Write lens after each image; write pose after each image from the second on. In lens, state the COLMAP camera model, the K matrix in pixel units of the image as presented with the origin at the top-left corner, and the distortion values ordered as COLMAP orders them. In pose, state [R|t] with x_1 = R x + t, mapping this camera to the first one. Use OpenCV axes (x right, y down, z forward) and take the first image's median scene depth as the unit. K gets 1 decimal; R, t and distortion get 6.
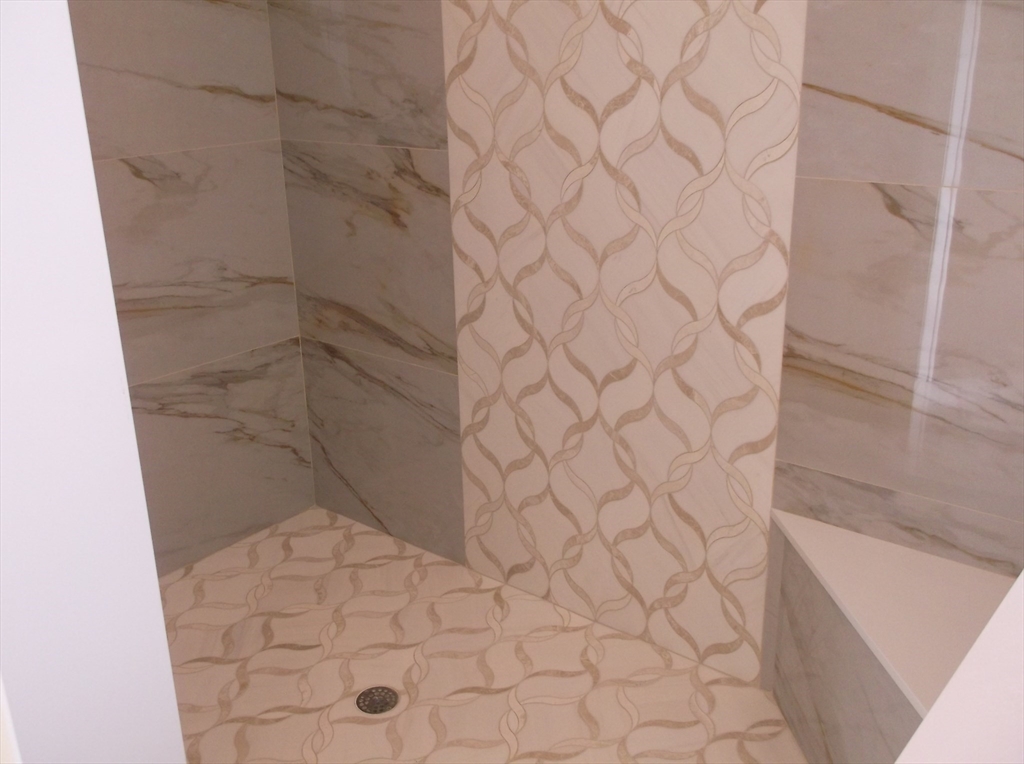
lens RADIAL K [[1020.7, 0, 512.0], [0, 1020.7, 382.0], [0, 0, 1]] dist [0.024514, -0.049222]
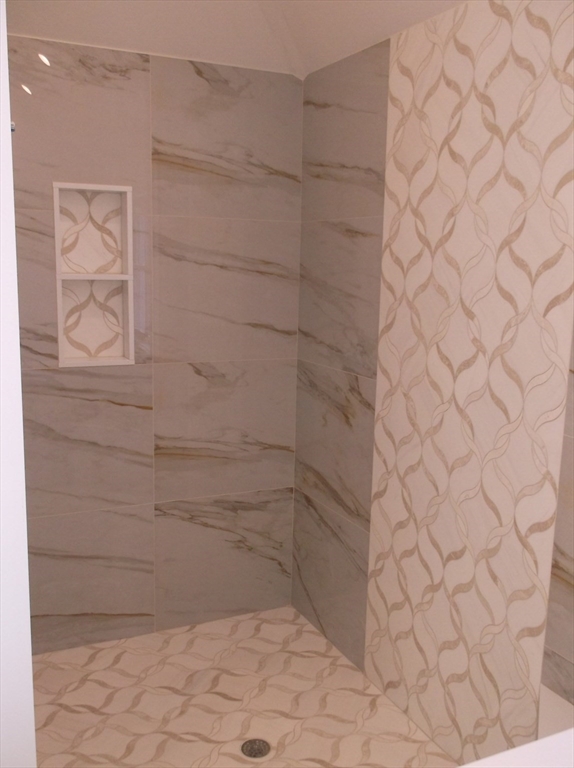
lens RADIAL K [[765.5, 0, 288.8], [0, 765.5, 391.2], [0, 0, 1]] dist [0.024514, -0.049222]
pose [[0.911332, 0.118591, -0.394220, 0.261199], [-0.181640, 0.975189, -0.126544, -0.047624], [0.369432, 0.186930, 0.910262, -0.055411]]
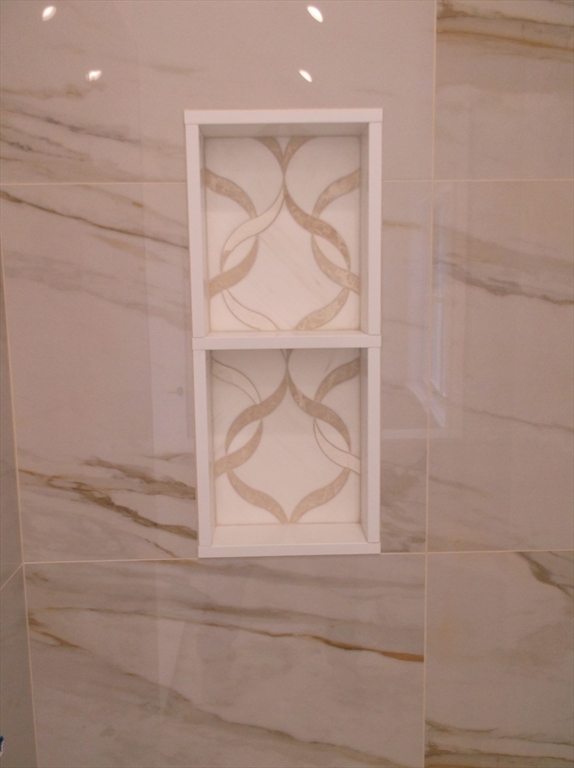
lens RADIAL K [[765.5, 0, 288.8], [0, 765.5, 391.2], [0, 0, 1]] dist [0.024514, -0.049222]
pose [[0.675009, 0.126408, -0.726900, -0.143031], [-0.253181, 0.965077, -0.067280, -0.251807], [0.693009, 0.229452, 0.683440, 0.554617]]
